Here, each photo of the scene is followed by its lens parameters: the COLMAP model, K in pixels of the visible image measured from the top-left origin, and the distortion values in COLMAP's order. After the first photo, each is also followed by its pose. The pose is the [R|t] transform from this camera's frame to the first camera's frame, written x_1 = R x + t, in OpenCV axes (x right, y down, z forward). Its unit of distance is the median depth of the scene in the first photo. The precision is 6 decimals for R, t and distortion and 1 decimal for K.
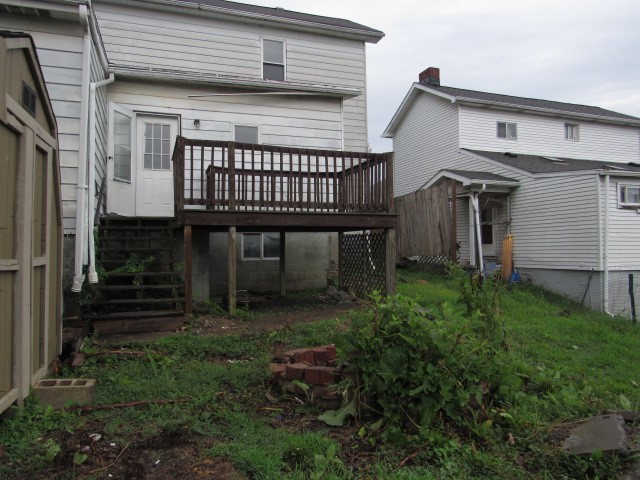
lens RADIAL K [[454.5, 0, 317.5], [0, 454.5, 237.7], [0, 0, 1]] dist [-0.032998, -0.001517]
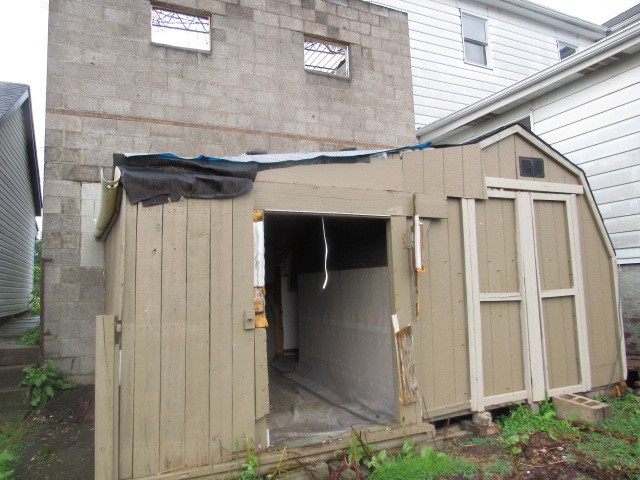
lens RADIAL K [[454.9, 0, 313.0], [0, 454.9, 237.0], [0, 0, 1]] dist [-0.021200, 0.003388]
pose [[0.081348, -0.102682, -0.991382, 0.201549], [0.059465, 0.993407, -0.098012, -0.006108], [0.994910, -0.050980, 0.086918, 0.086803]]
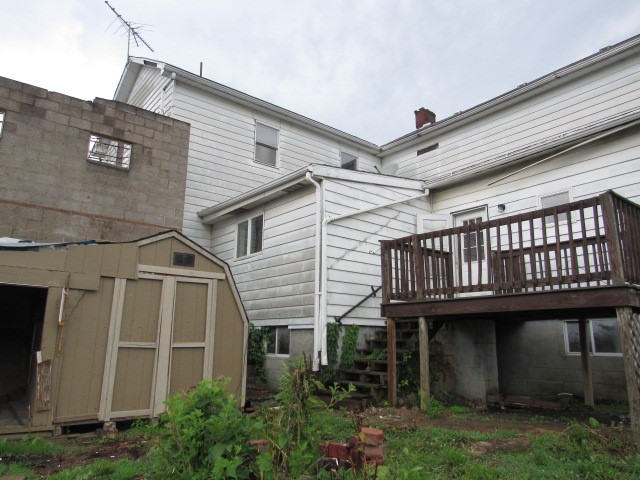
lens RADIAL K [[454.5, 0, 317.5], [0, 454.5, 237.7], [0, 0, 1]] dist [-0.032998, -0.001517]
pose [[0.327520, -0.198270, -0.923807, 0.486029], [0.012464, 0.978556, -0.205601, 0.004200], [0.944762, 0.055825, 0.322968, 0.315931]]
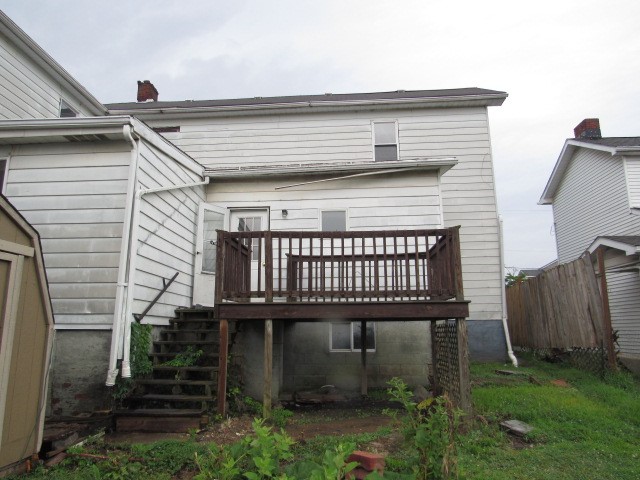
lens RADIAL K [[454.5, 0, 317.5], [0, 454.5, 237.7], [0, 0, 1]] dist [-0.032998, -0.001517]
pose [[0.913745, -0.077912, -0.398747, 0.204616], [0.007030, 0.984326, -0.176220, -0.017931], [0.406226, 0.158217, 0.899971, 0.118670]]
